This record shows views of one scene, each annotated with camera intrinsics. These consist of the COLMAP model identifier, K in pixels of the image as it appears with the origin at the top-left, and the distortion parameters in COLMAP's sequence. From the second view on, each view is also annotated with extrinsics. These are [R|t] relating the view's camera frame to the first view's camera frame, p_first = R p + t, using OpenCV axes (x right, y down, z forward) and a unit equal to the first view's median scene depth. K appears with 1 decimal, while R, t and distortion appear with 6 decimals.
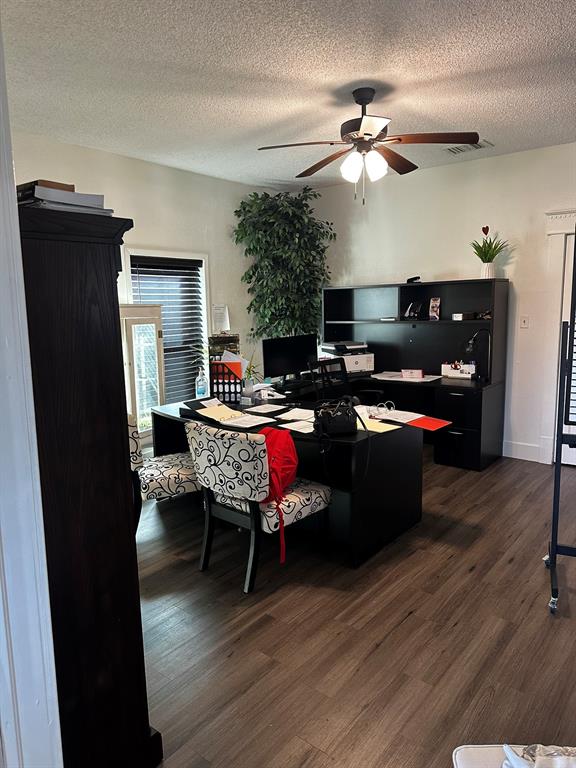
lens RADIAL K [[536.7, 0, 288.0], [0, 536.7, 384.0], [0, 0, 1]] dist [0.151720, -0.245995]
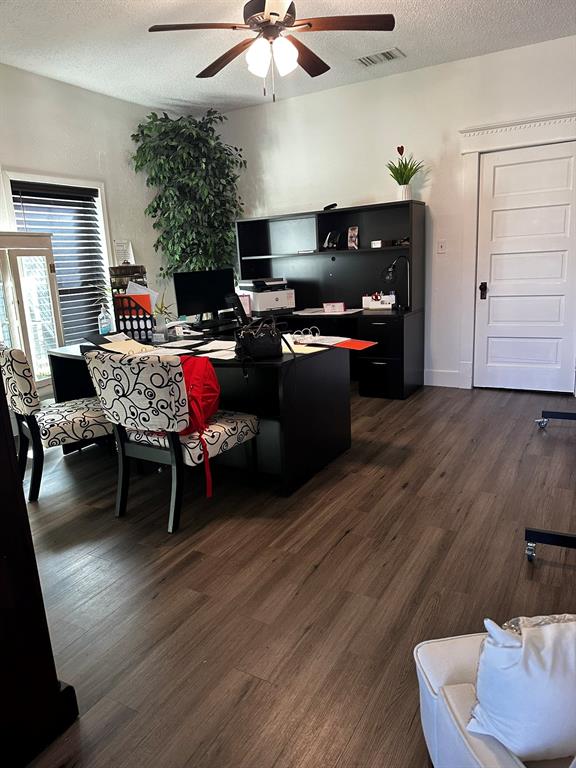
lens RADIAL K [[536.7, 0, 288.0], [0, 536.7, 384.0], [0, 0, 1]] dist [0.151720, -0.245995]
pose [[0.987642, -0.064219, 0.142963, 0.002145], [0.054355, 0.995932, 0.071870, 0.067720], [-0.146997, -0.063211, 0.987115, 0.076530]]
